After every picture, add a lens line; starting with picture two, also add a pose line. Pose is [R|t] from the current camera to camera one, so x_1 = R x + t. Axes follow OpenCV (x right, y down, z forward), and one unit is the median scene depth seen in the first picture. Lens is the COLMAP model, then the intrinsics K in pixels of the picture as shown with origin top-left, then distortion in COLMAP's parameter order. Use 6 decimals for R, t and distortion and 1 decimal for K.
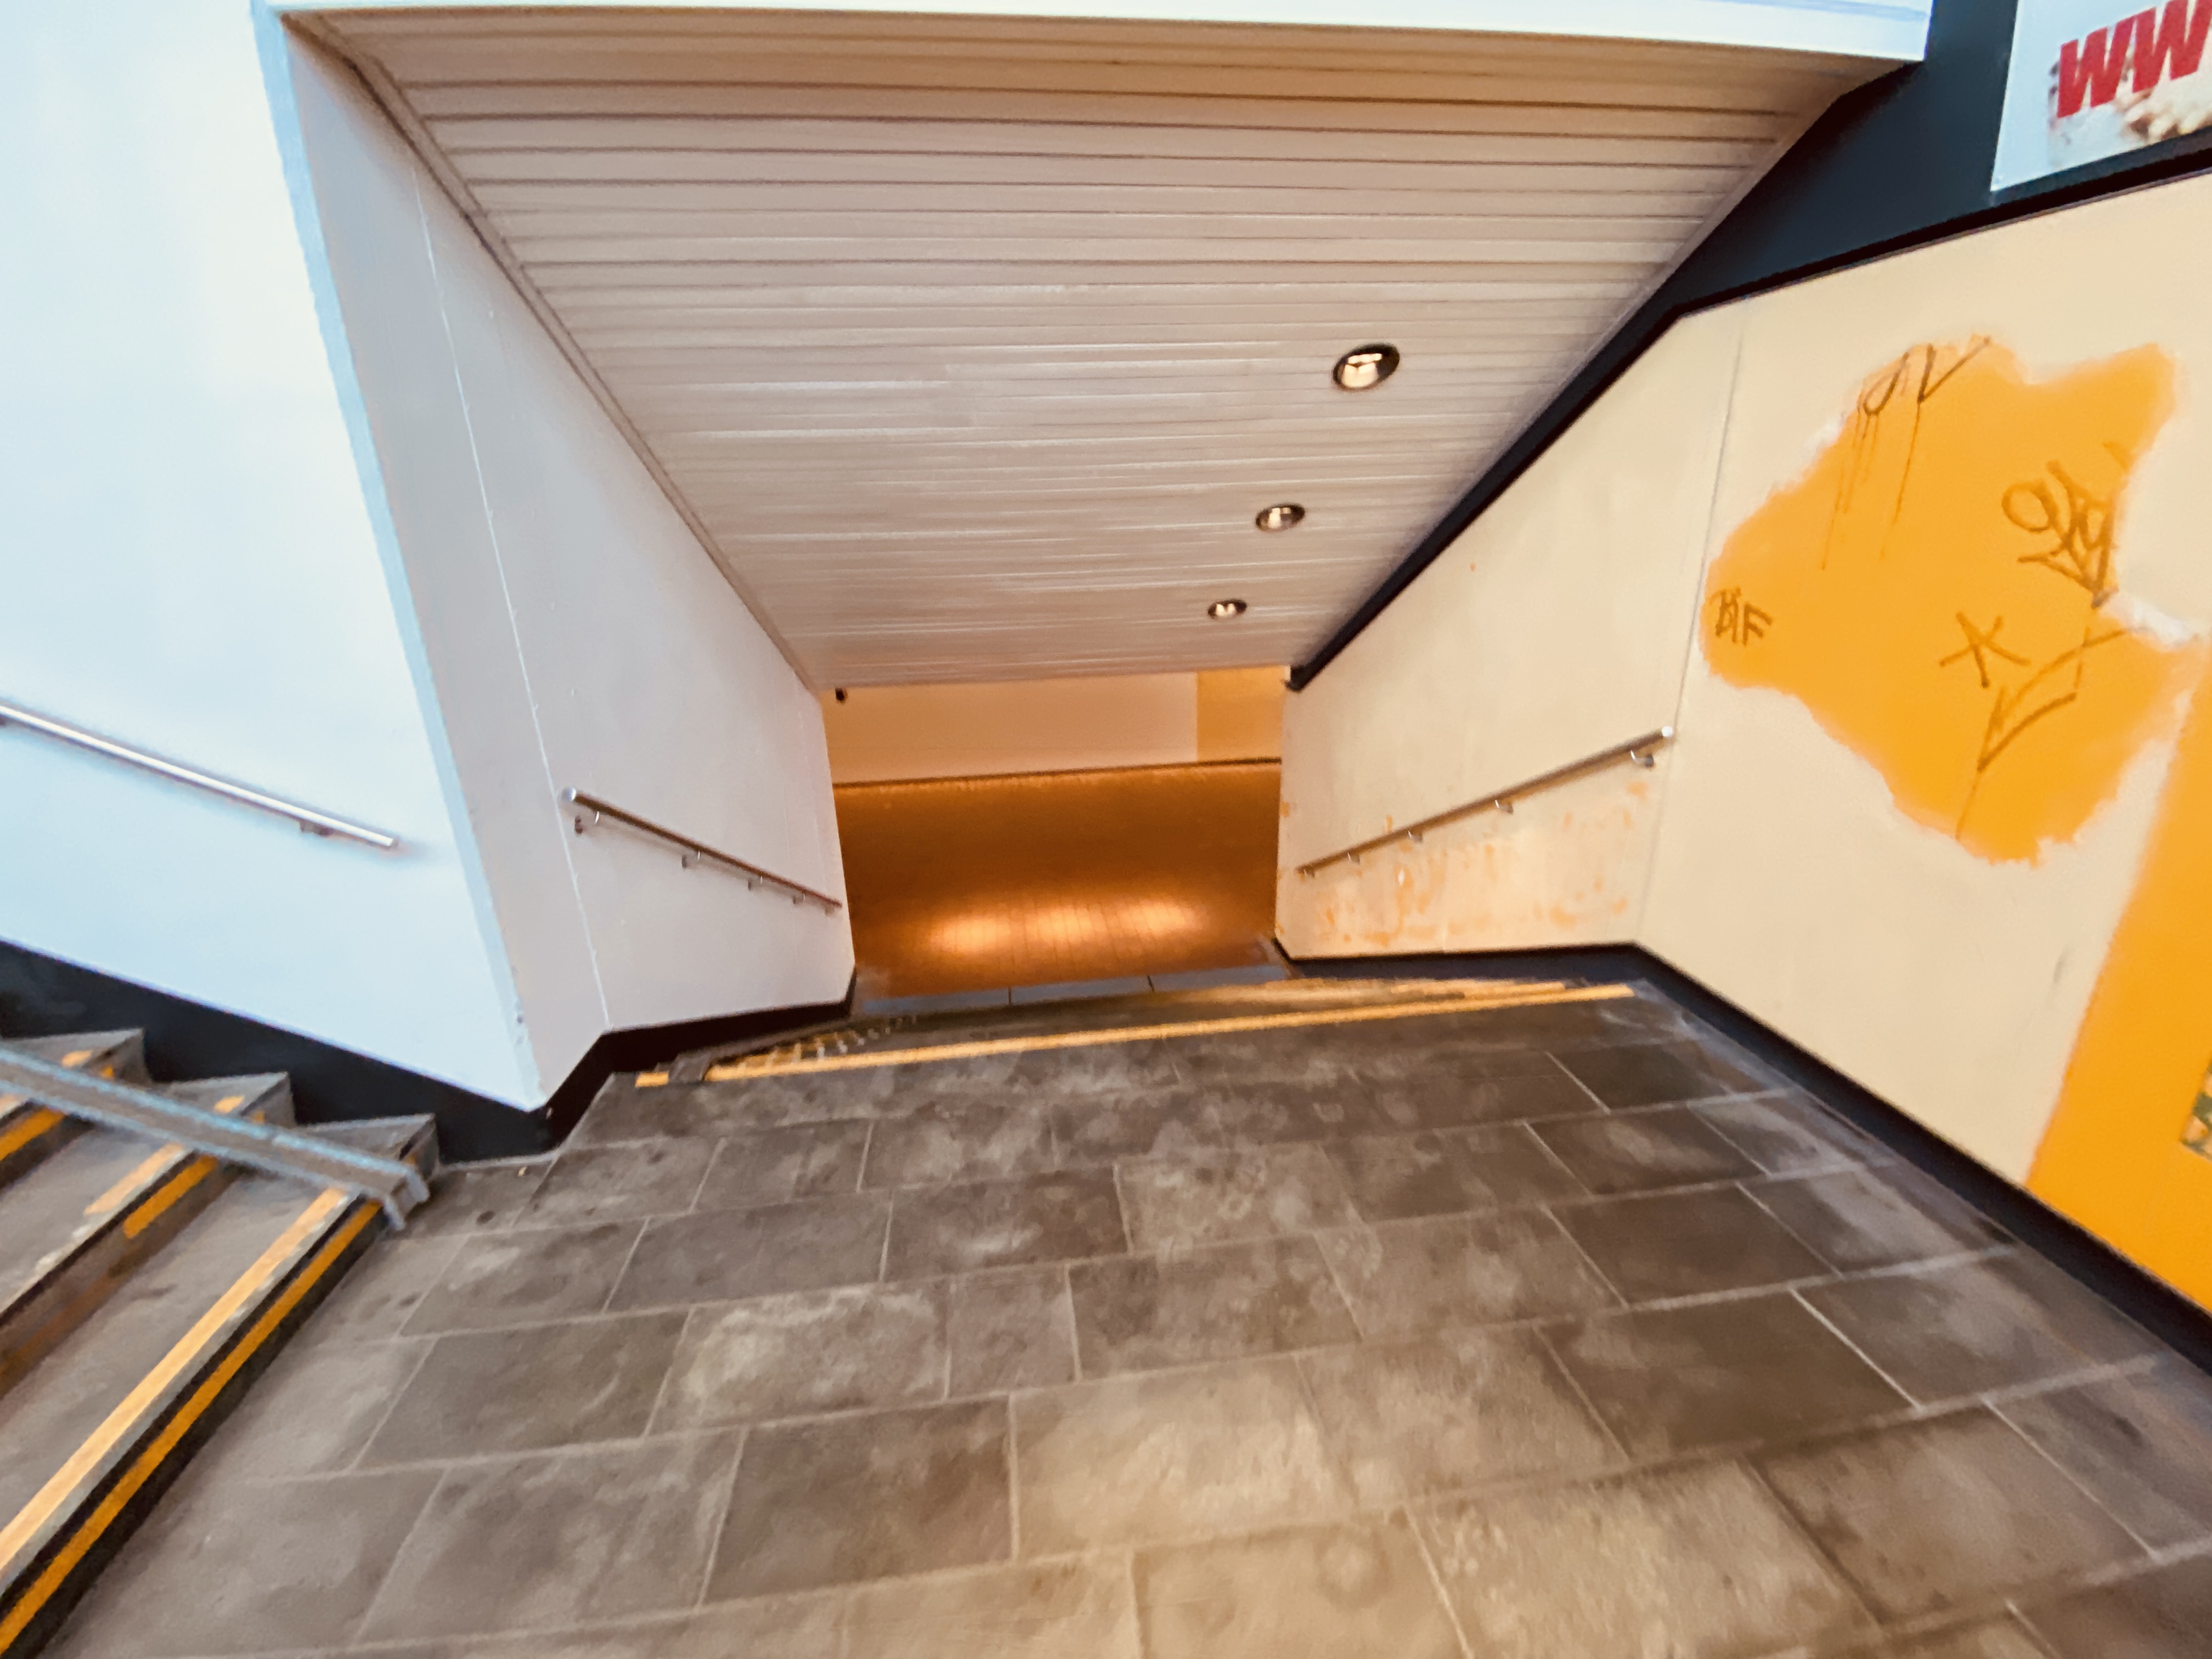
lens RADIAL K [[897.3, 0, 1105.2], [0, 897.3, 835.6], [0, 0, 1]] dist [0.010036, -0.017146]
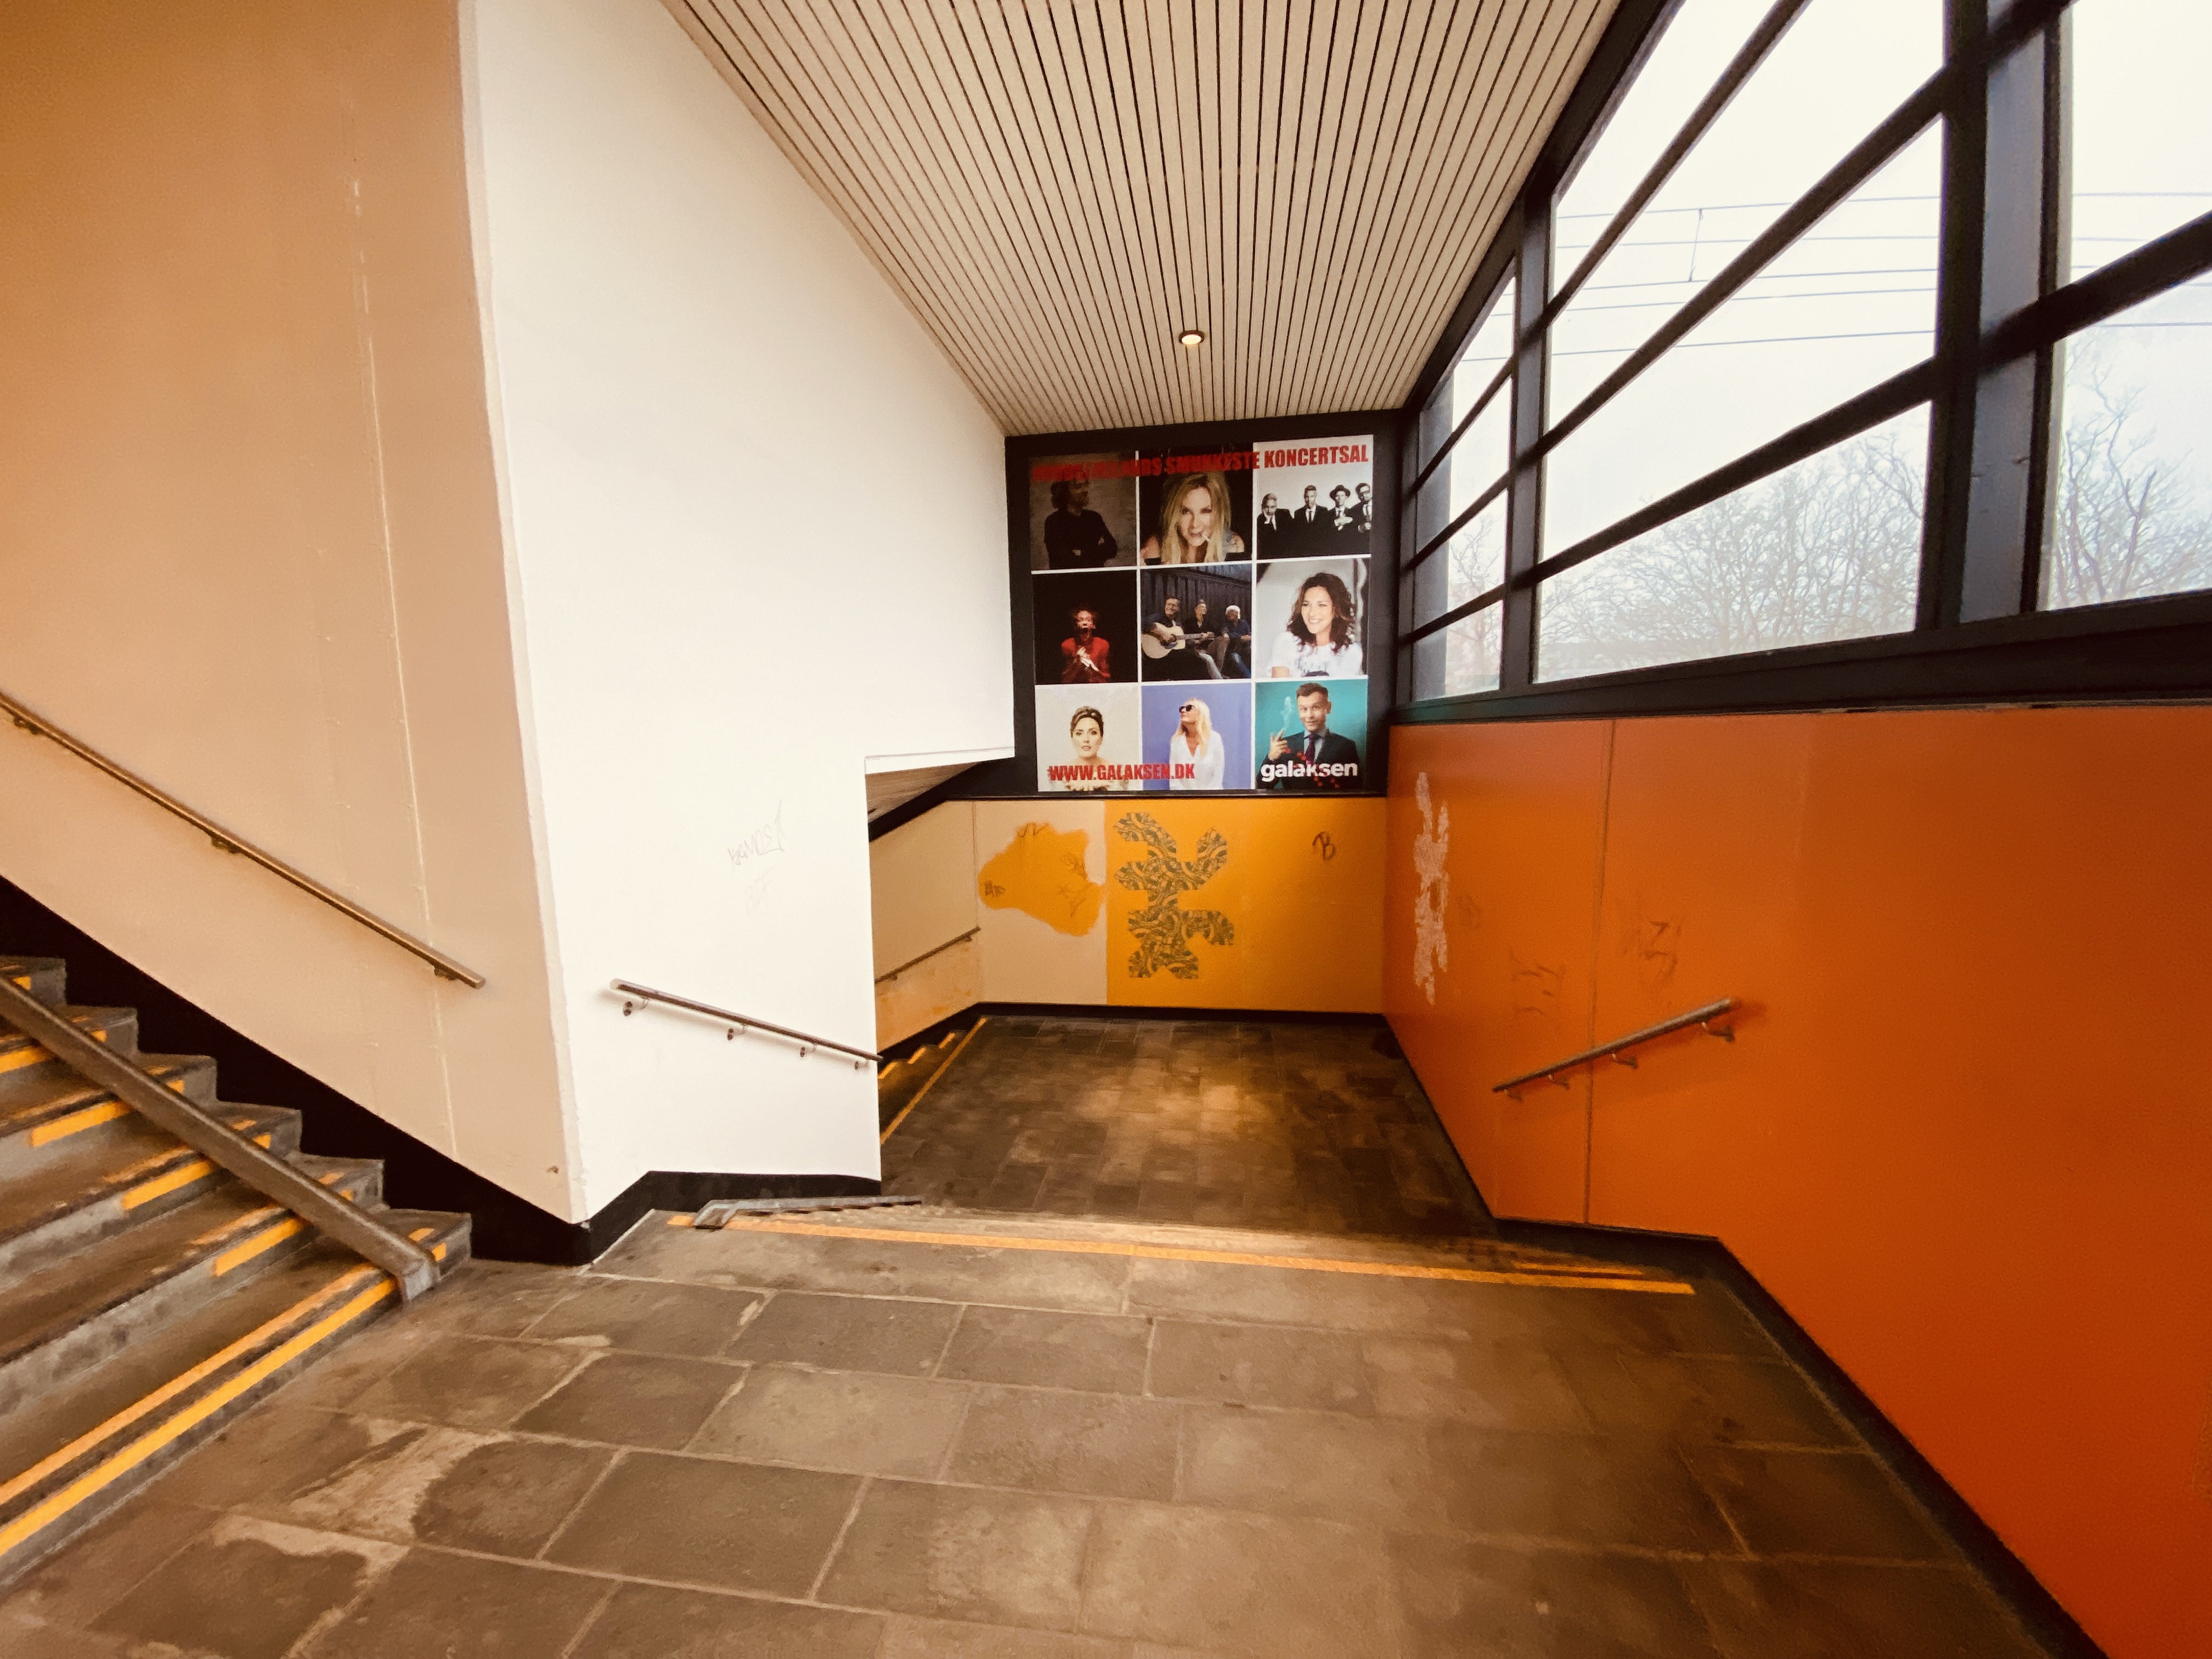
lens RADIAL K [[897.3, 0, 1105.2], [0, 897.3, 835.6], [0, 0, 1]] dist [0.010036, -0.017146]
pose [[0.267438, -0.097302, 0.958650, -2.749079], [0.321023, 0.947049, 0.006567, -0.376419], [-0.908527, 0.305992, 0.284512, -0.444153]]
